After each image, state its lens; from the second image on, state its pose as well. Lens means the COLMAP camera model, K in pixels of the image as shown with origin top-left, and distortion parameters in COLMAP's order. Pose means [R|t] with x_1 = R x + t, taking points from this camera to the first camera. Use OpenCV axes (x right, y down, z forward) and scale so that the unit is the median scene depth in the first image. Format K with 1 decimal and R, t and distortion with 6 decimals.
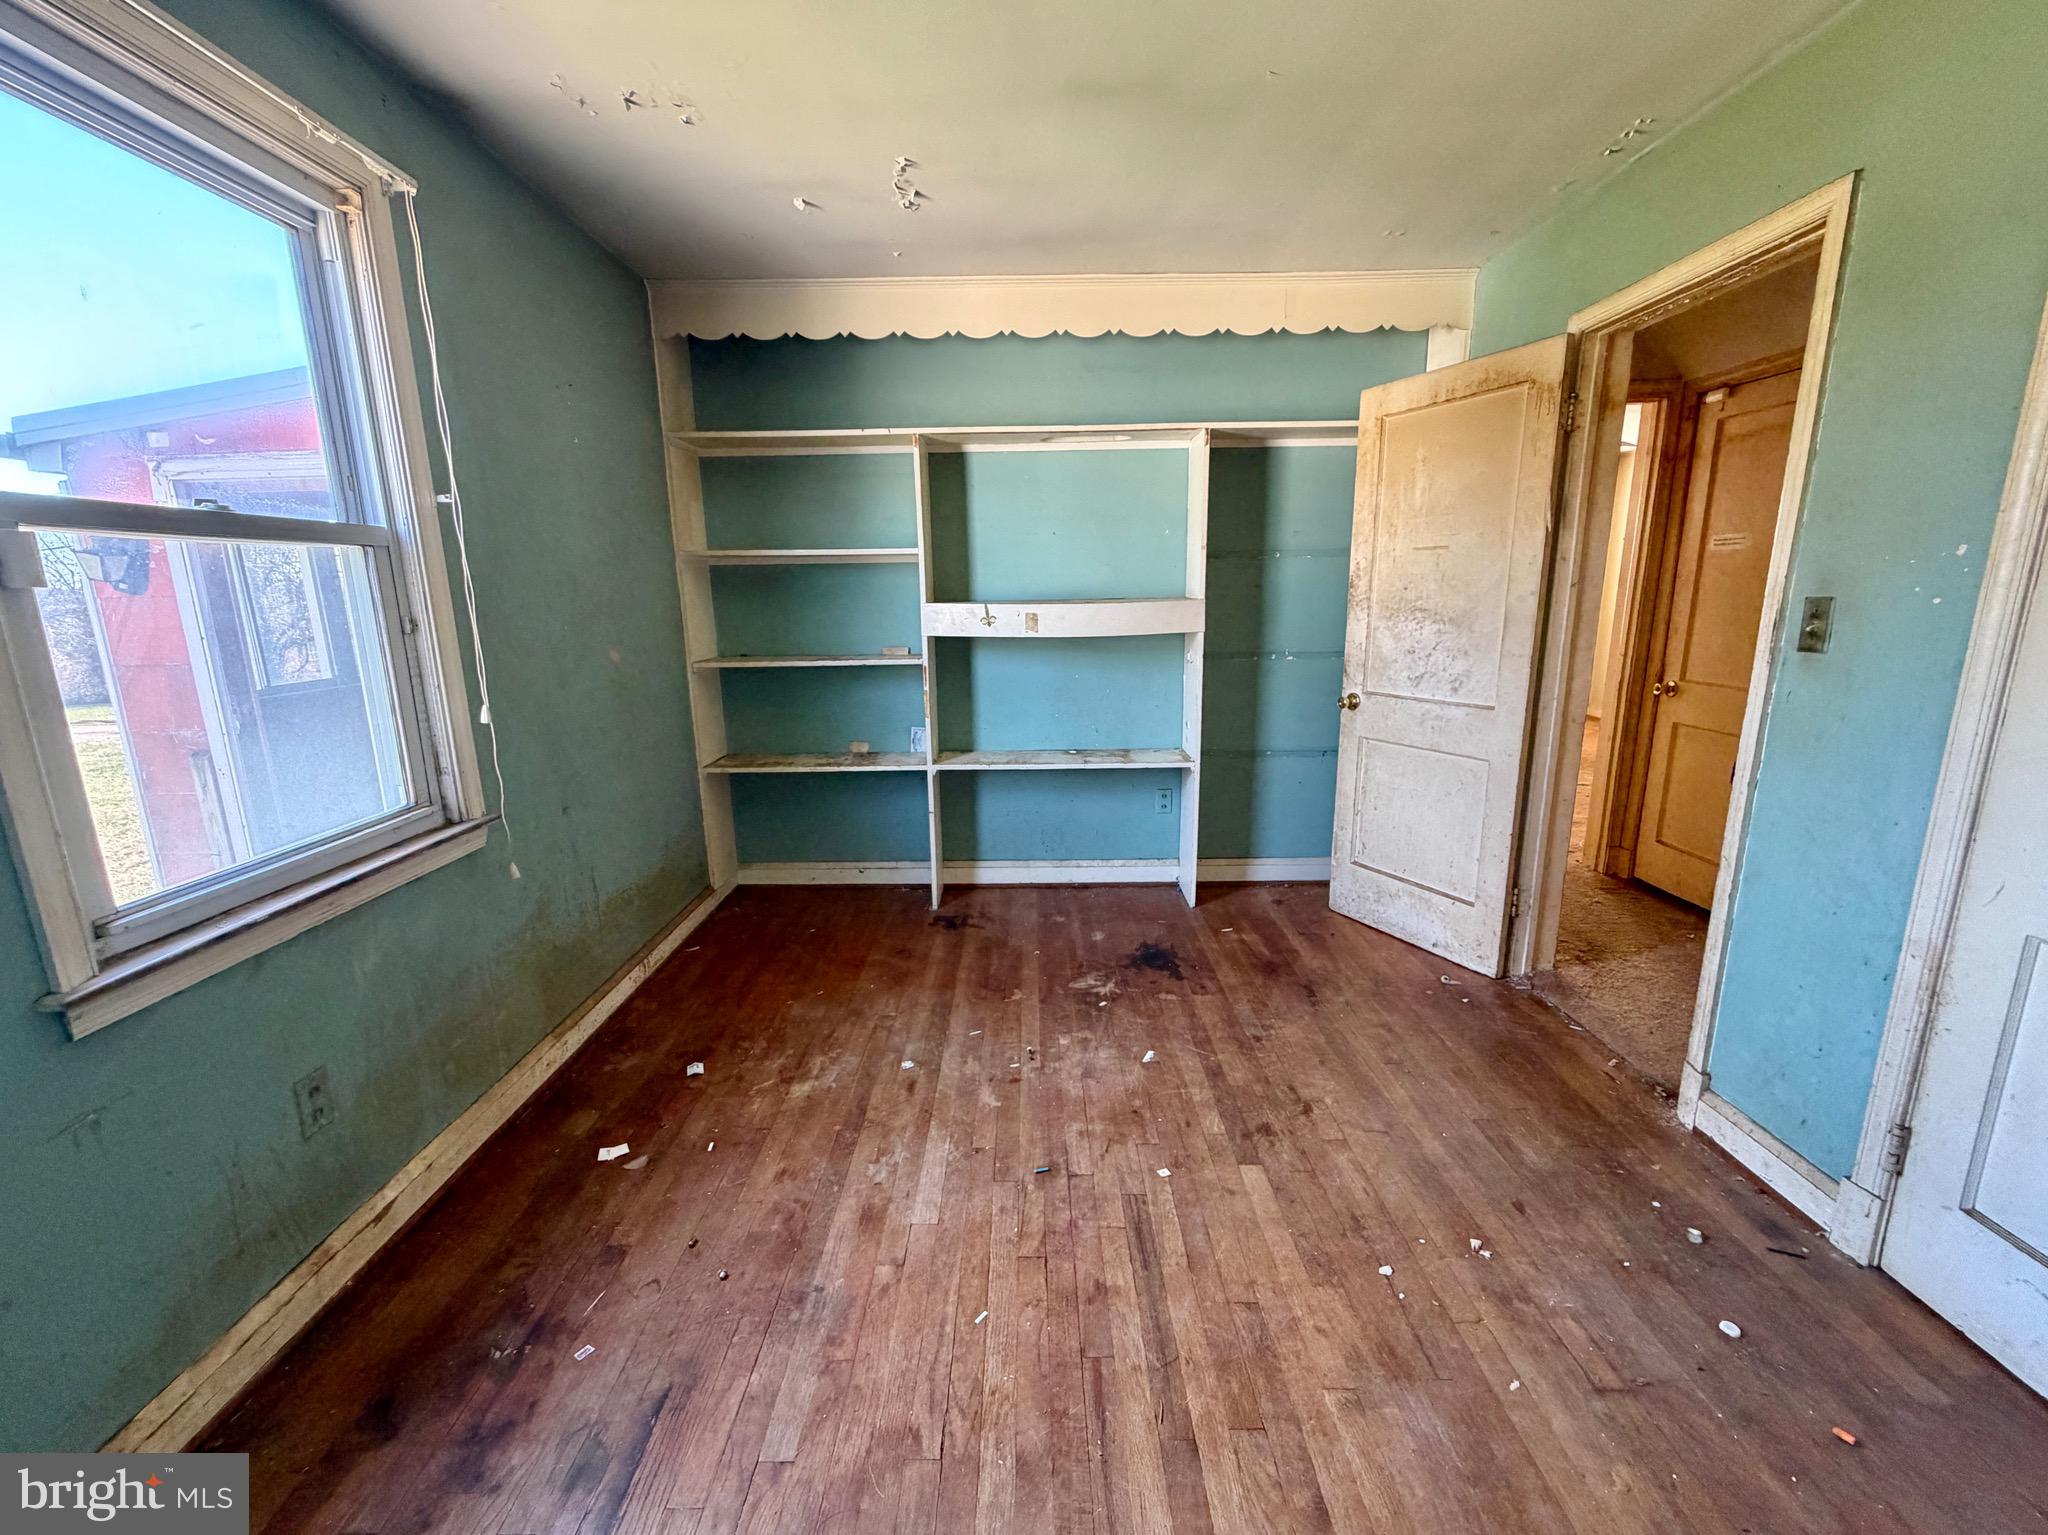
lens RADIAL K [[840.2, 0, 1017.0], [0, 840.2, 769.0], [0, 0, 1]] dist [-0.002085, 0.000061]
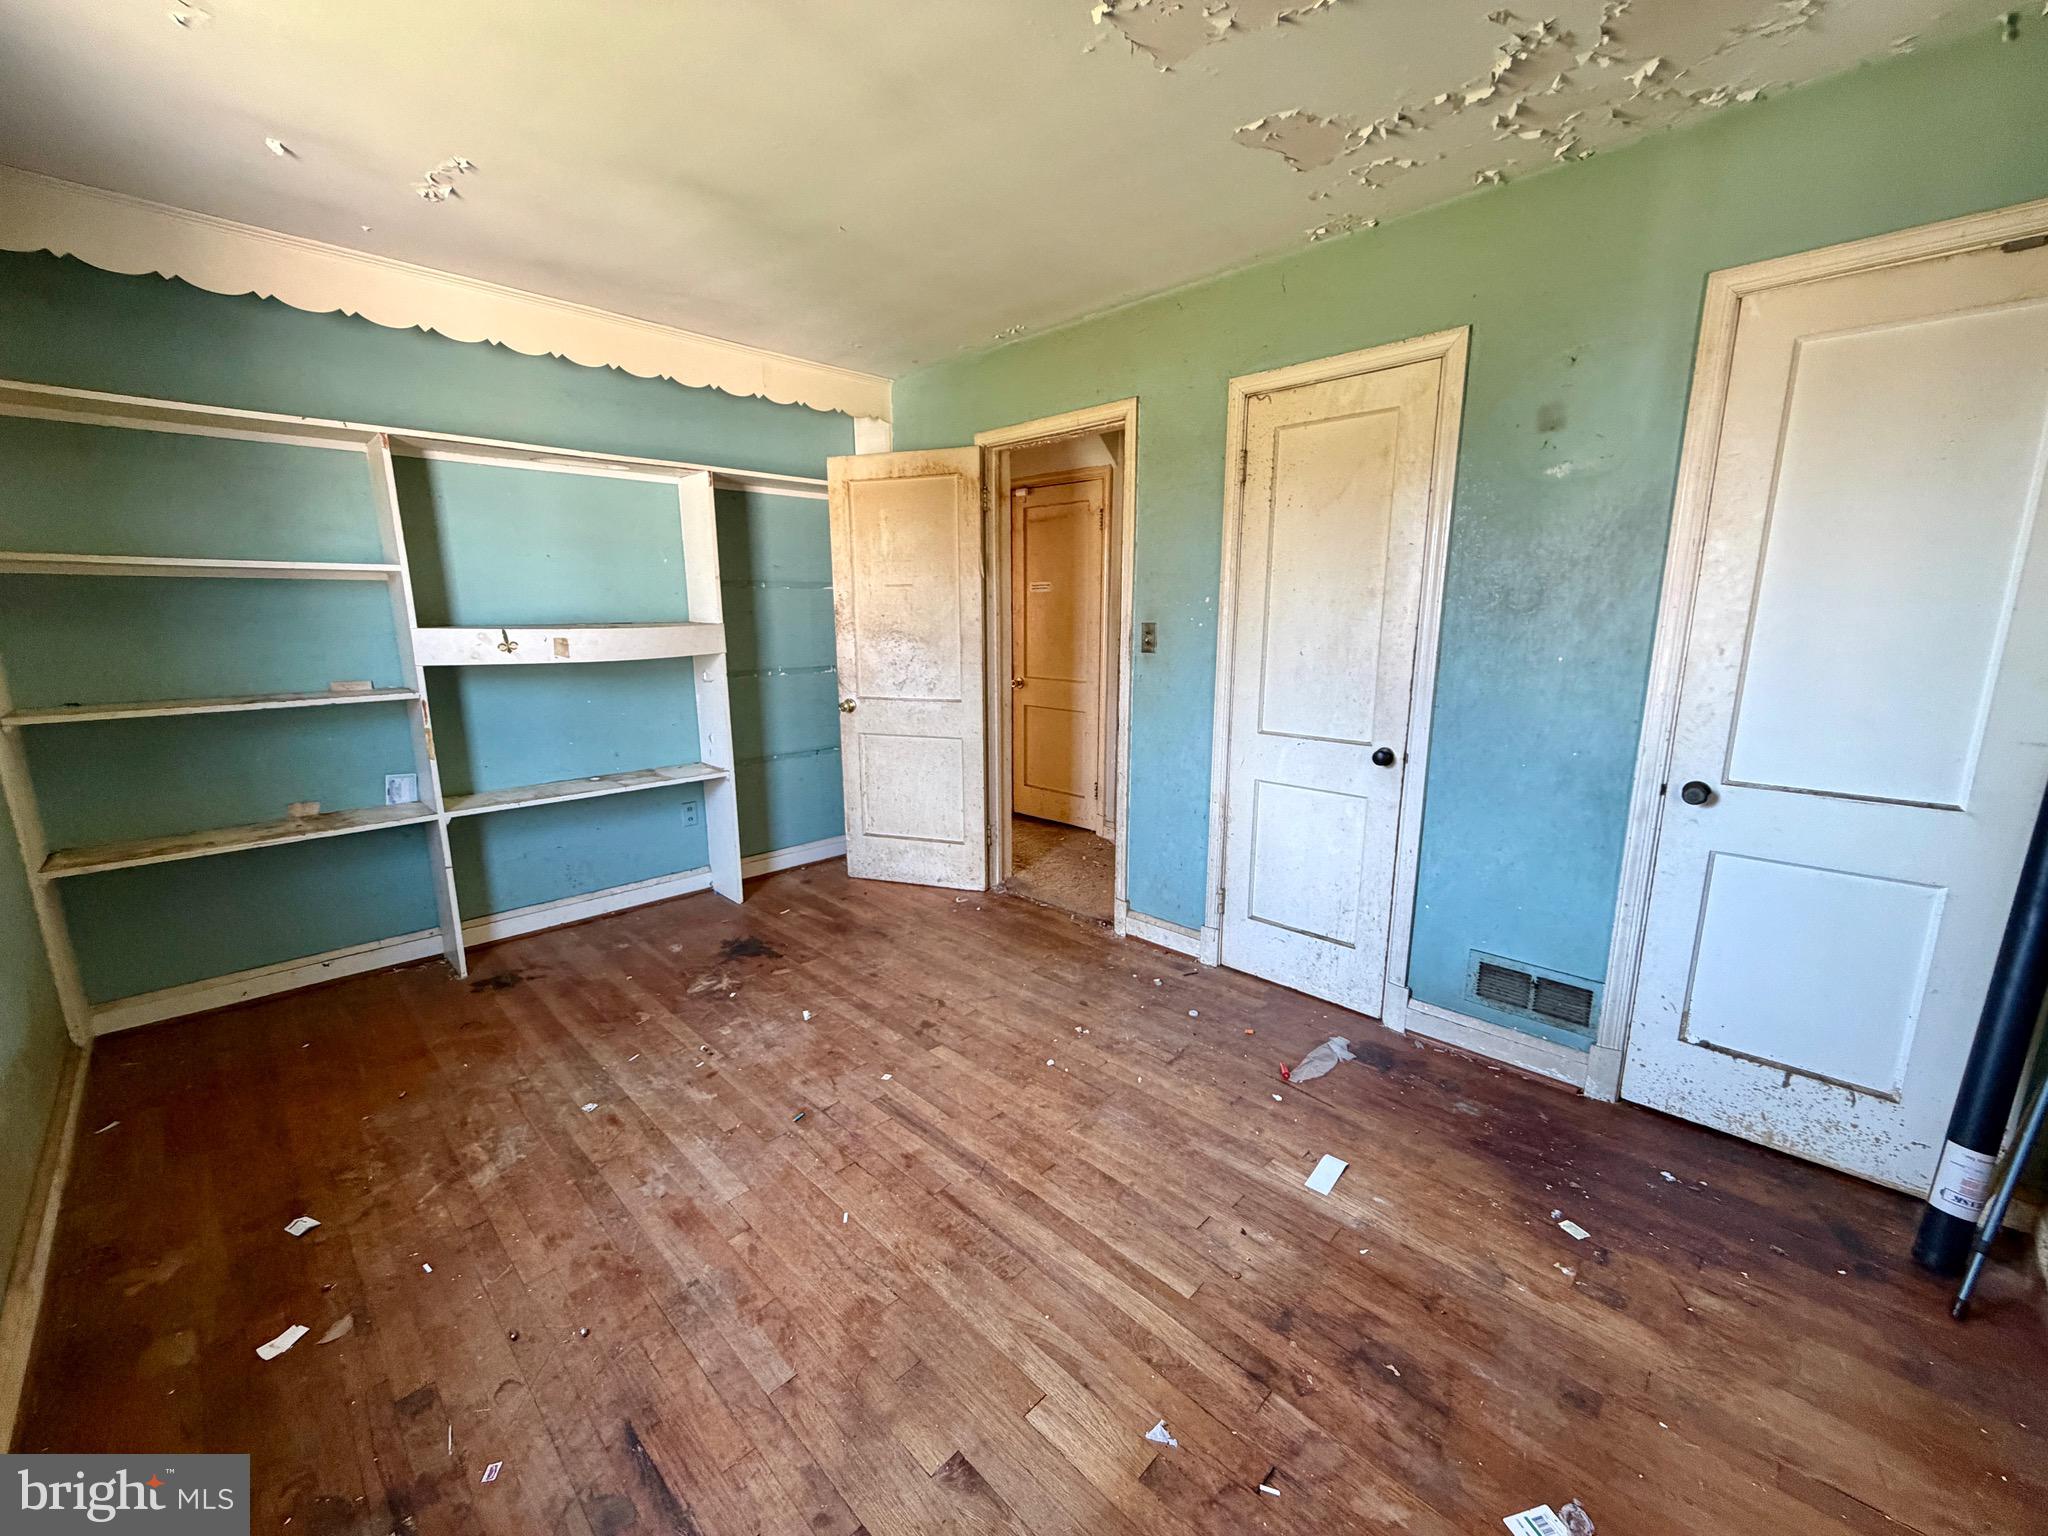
lens RADIAL K [[817.1, 0, 1021.2], [0, 817.1, 767.6], [0, 0, 1]] dist [-0.001080, -0.000033]
pose [[0.696629, -0.124805, 0.706492, -0.364396], [0.141540, 0.989306, 0.035201, 0.004797], [-0.703331, 0.075475, 0.706845, -0.032708]]
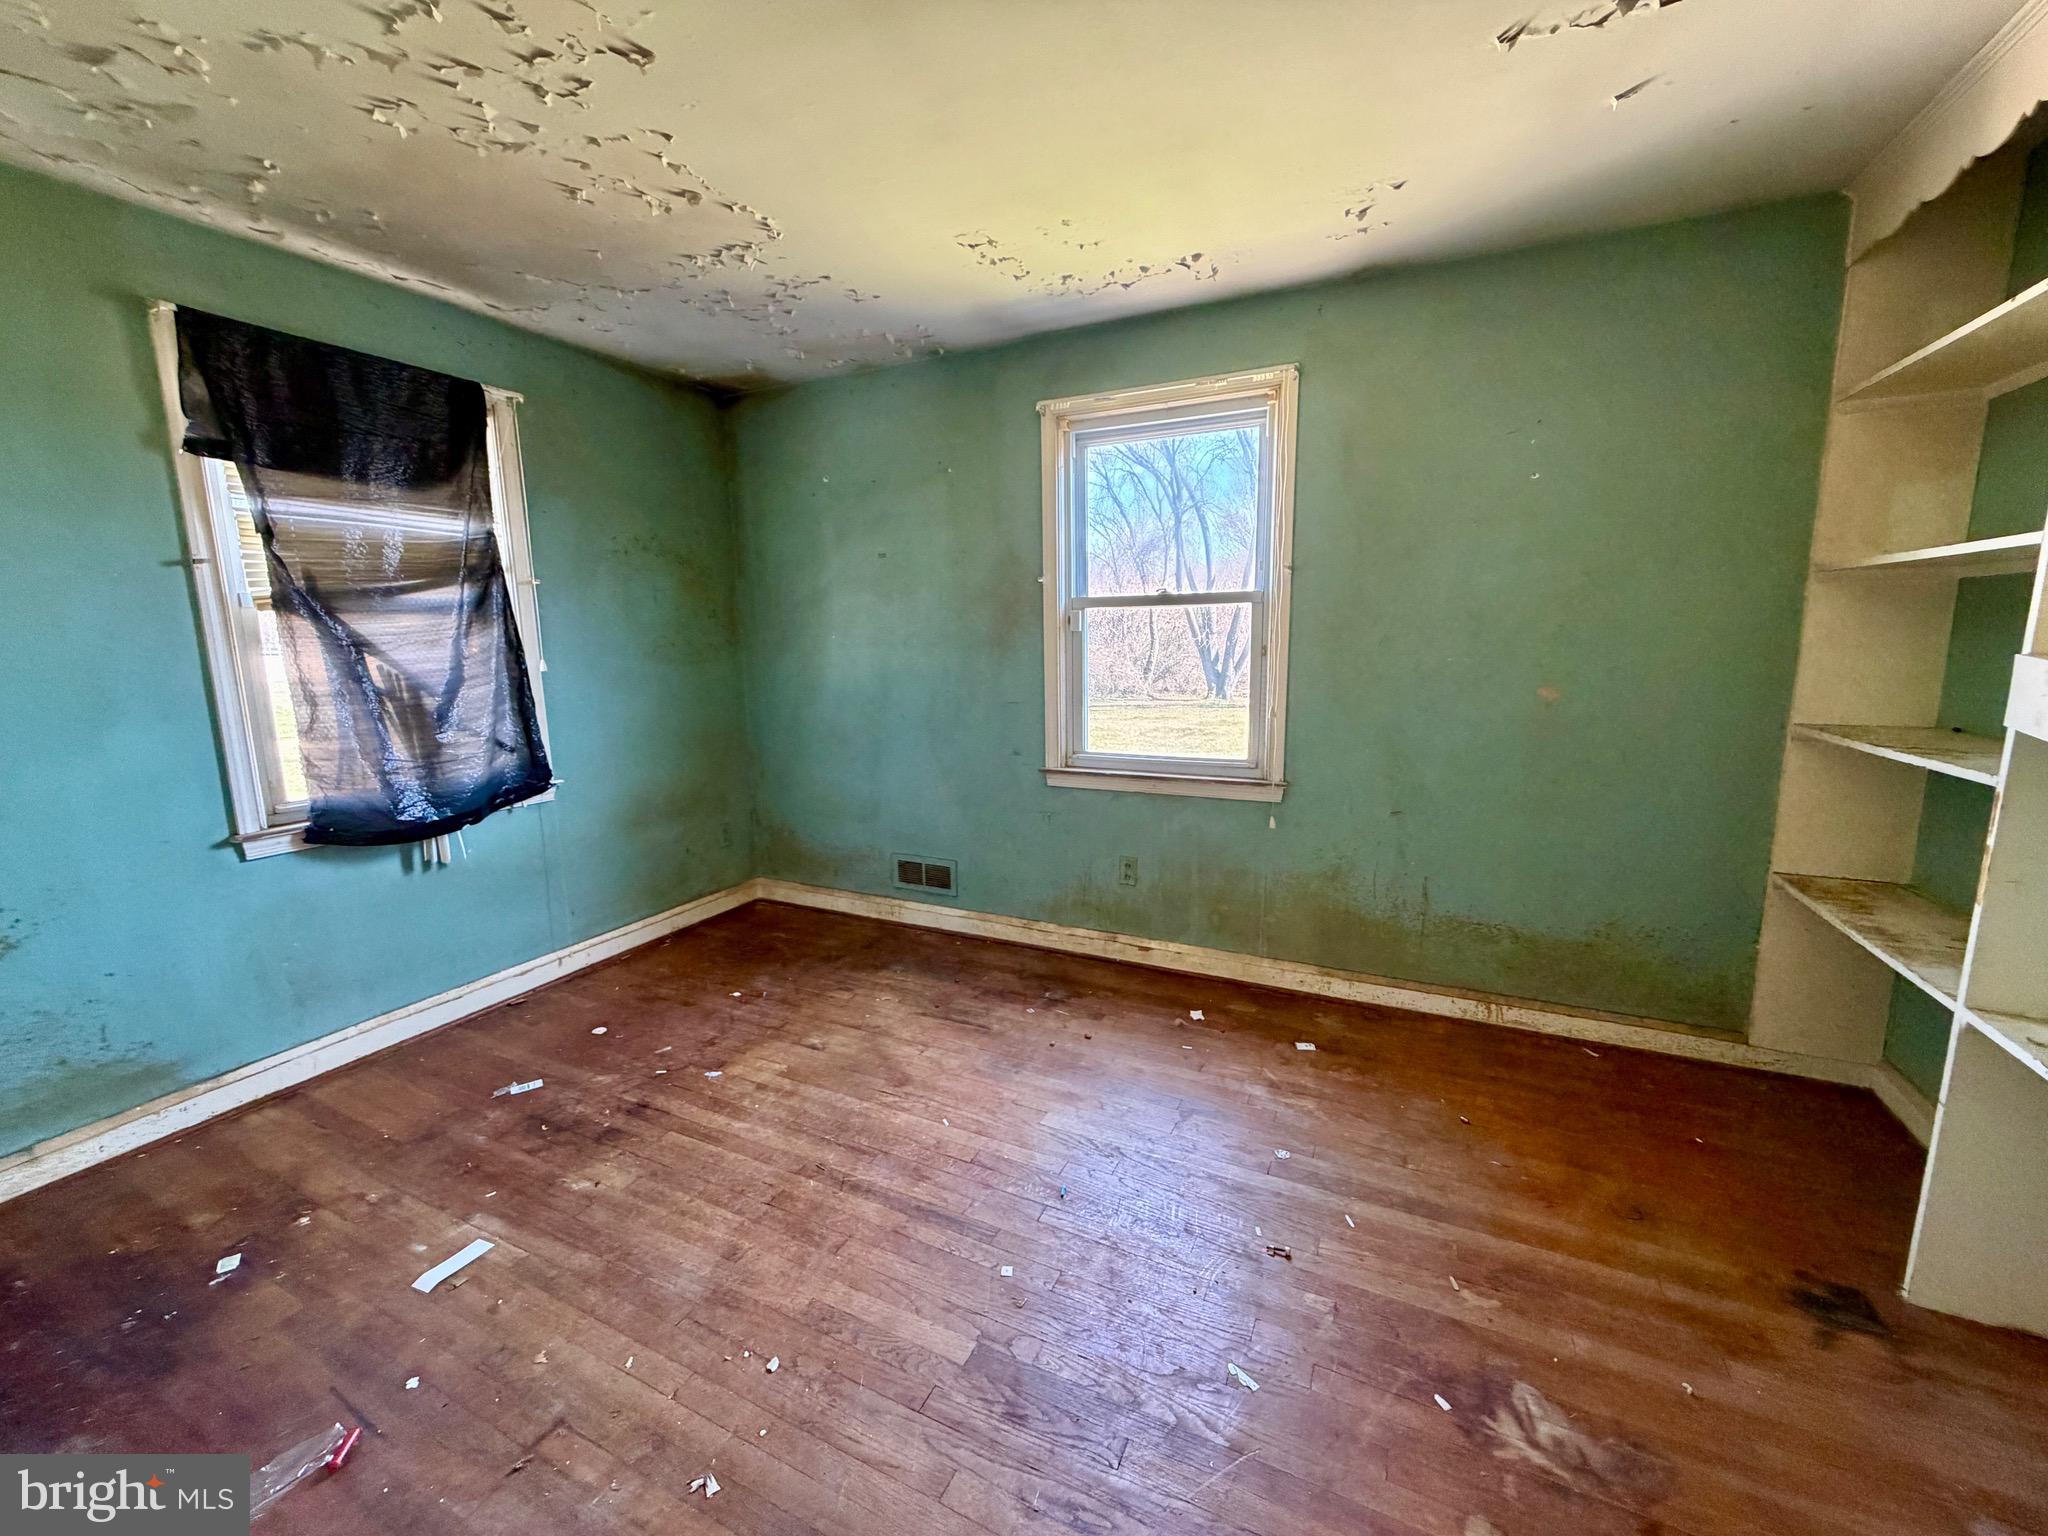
lens RADIAL K [[817.1, 0, 1021.2], [0, 817.1, 767.6], [0, 0, 1]] dist [-0.001080, -0.000033]
pose [[-0.432793, 0.165073, -0.886251, 0.643382], [-0.166653, 0.951498, 0.258610, -0.205403], [0.885955, 0.259621, -0.384292, 0.898111]]
